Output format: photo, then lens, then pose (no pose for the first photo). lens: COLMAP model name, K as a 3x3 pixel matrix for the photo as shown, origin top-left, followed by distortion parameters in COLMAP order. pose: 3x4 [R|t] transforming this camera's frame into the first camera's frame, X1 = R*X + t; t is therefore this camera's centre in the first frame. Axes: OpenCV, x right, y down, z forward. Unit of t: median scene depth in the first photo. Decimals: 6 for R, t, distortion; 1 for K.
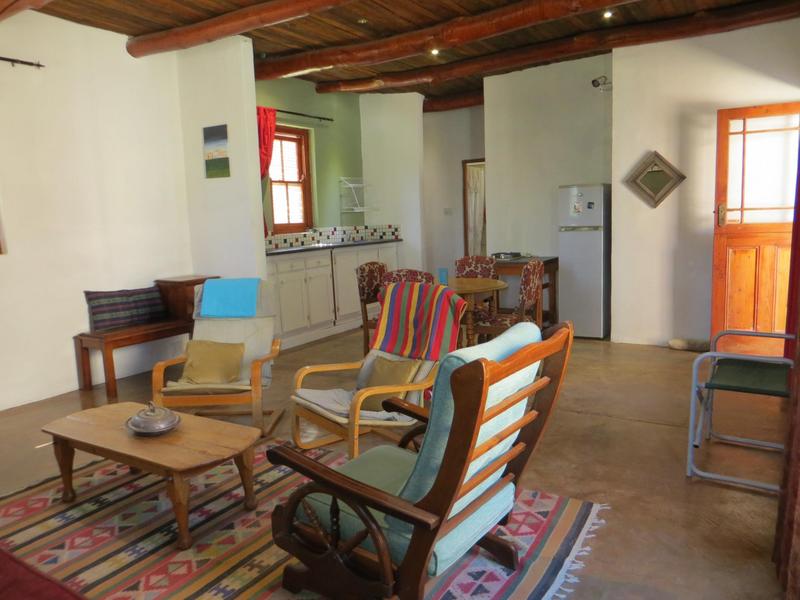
lens RADIAL K [[593.5, 0, 403.3], [0, 593.5, 301.9], [0, 0, 1]] dist [-0.020302, 0.002588]
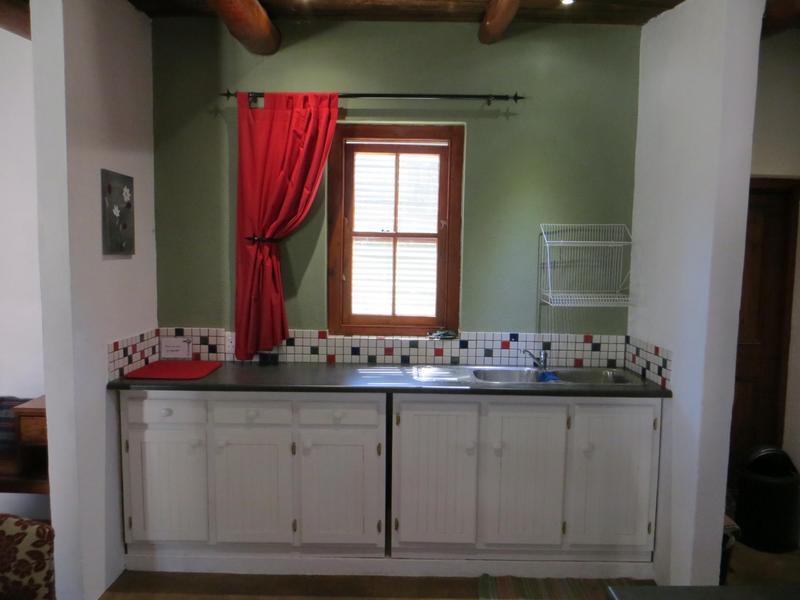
lens RADIAL K [[578.8, 0, 402.1], [0, 578.8, 298.9], [0, 0, 1]] dist [-0.027269, 0.000438]
pose [[0.526842, 0.115909, -0.842023, 0.225323], [-0.157683, 0.986790, 0.037176, -0.165847], [0.835209, 0.113187, 0.538159, 0.737373]]
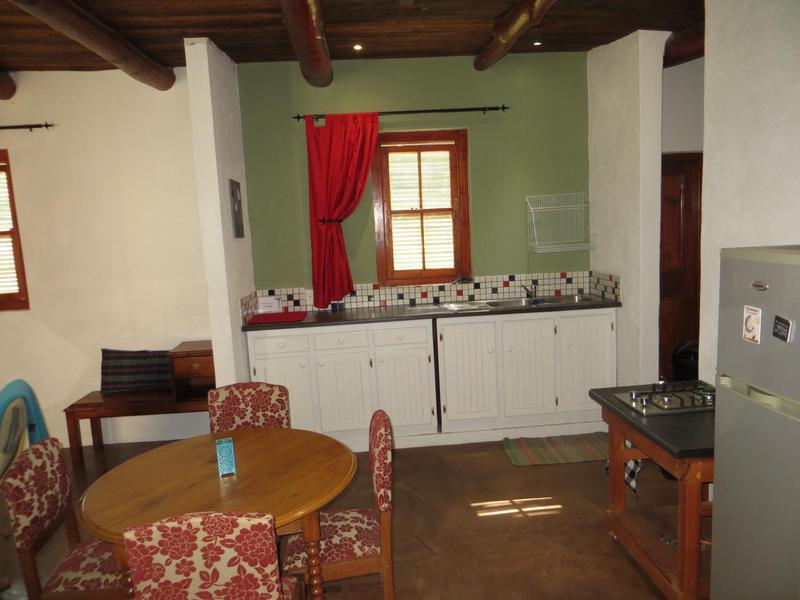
lens RADIAL K [[593.5, 0, 398.9], [0, 593.5, 300.3], [0, 0, 1]] dist [-0.020302, 0.002588]
pose [[0.585361, 0.108186, -0.803522, 0.356137], [-0.085757, 0.993760, 0.071325, -0.143753], [0.806224, 0.027156, 0.590986, 0.561919]]
